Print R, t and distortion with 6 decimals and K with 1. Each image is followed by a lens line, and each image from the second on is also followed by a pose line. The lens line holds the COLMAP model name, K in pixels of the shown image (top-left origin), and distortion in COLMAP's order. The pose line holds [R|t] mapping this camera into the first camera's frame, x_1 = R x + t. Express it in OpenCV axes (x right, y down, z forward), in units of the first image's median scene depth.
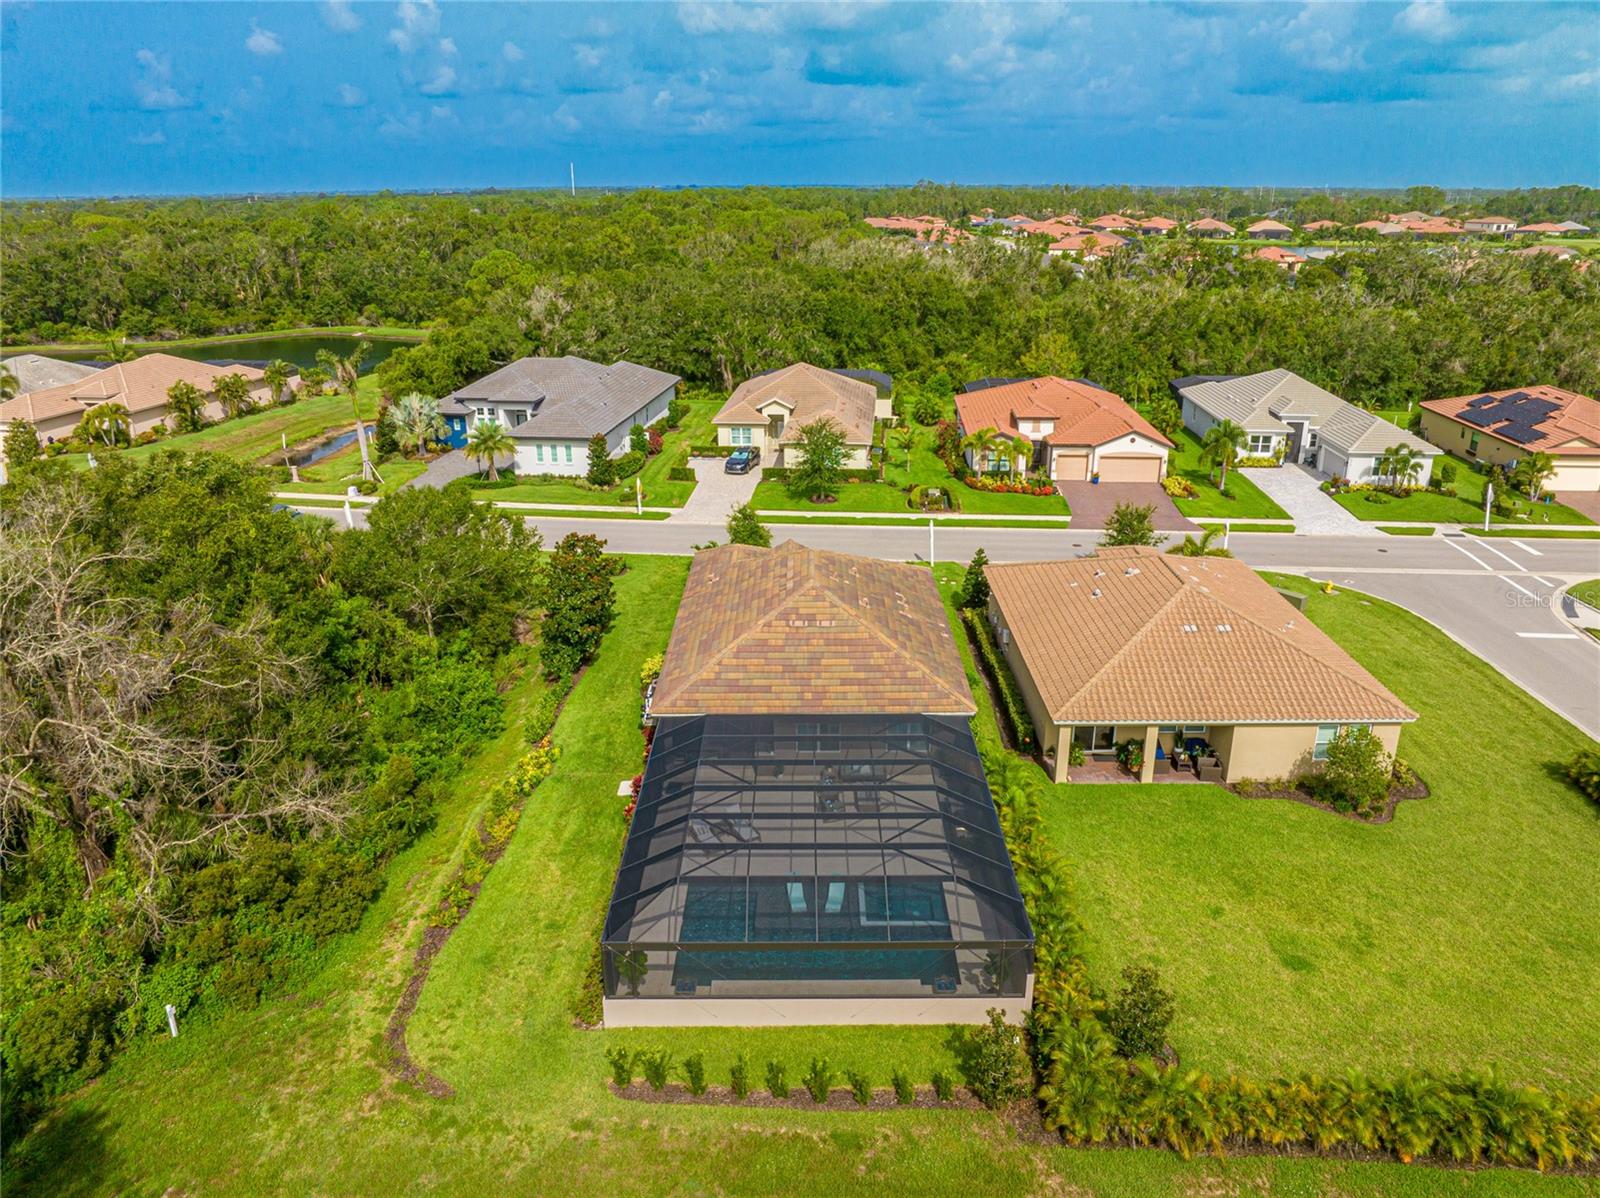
lens RADIAL K [[1128.9, 0, 800.0], [0, 1128.9, 599.0], [0, 0, 1]] dist [-0.041333, 0.010283]
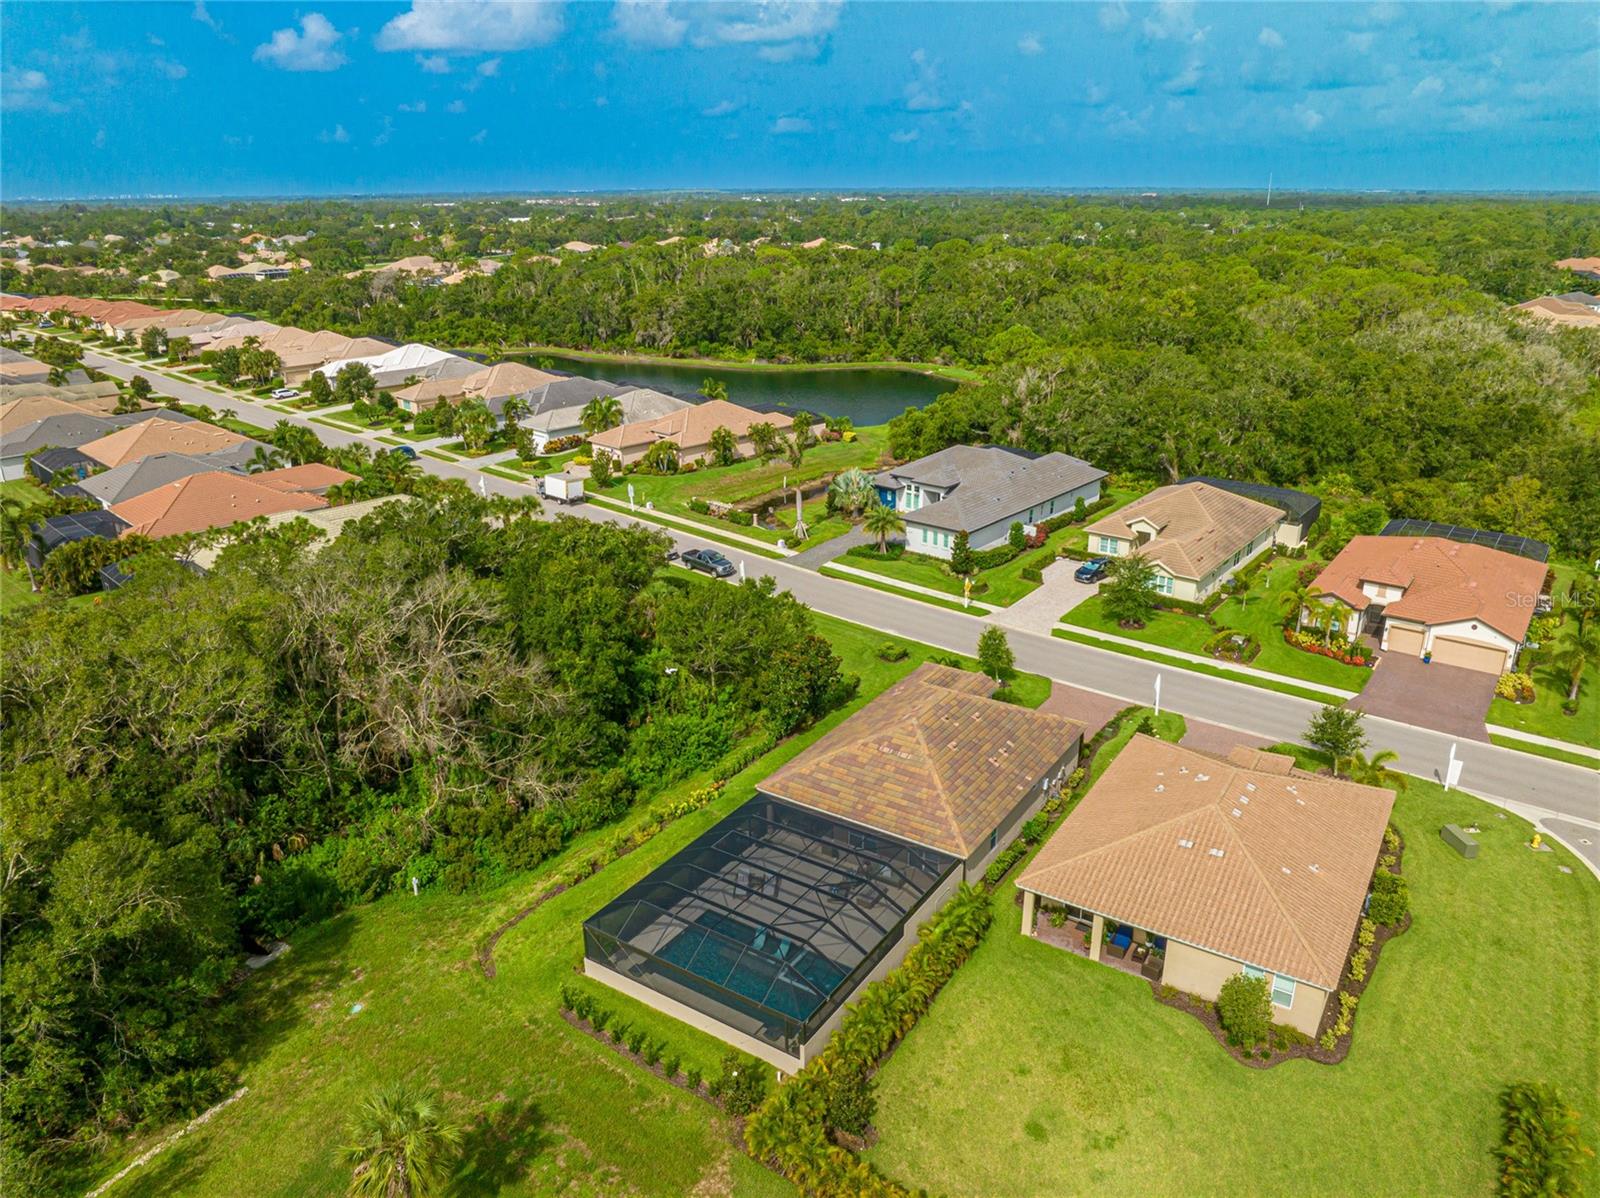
lens RADIAL K [[1128.9, 0, 800.0], [0, 1128.9, 599.0], [0, 0, 1]] dist [-0.041333, 0.010283]
pose [[0.837008, 0.189136, -0.513463, 0.266992], [-0.188196, 0.980622, 0.054433, -0.097409], [0.513809, 0.051071, 0.856383, -0.084198]]
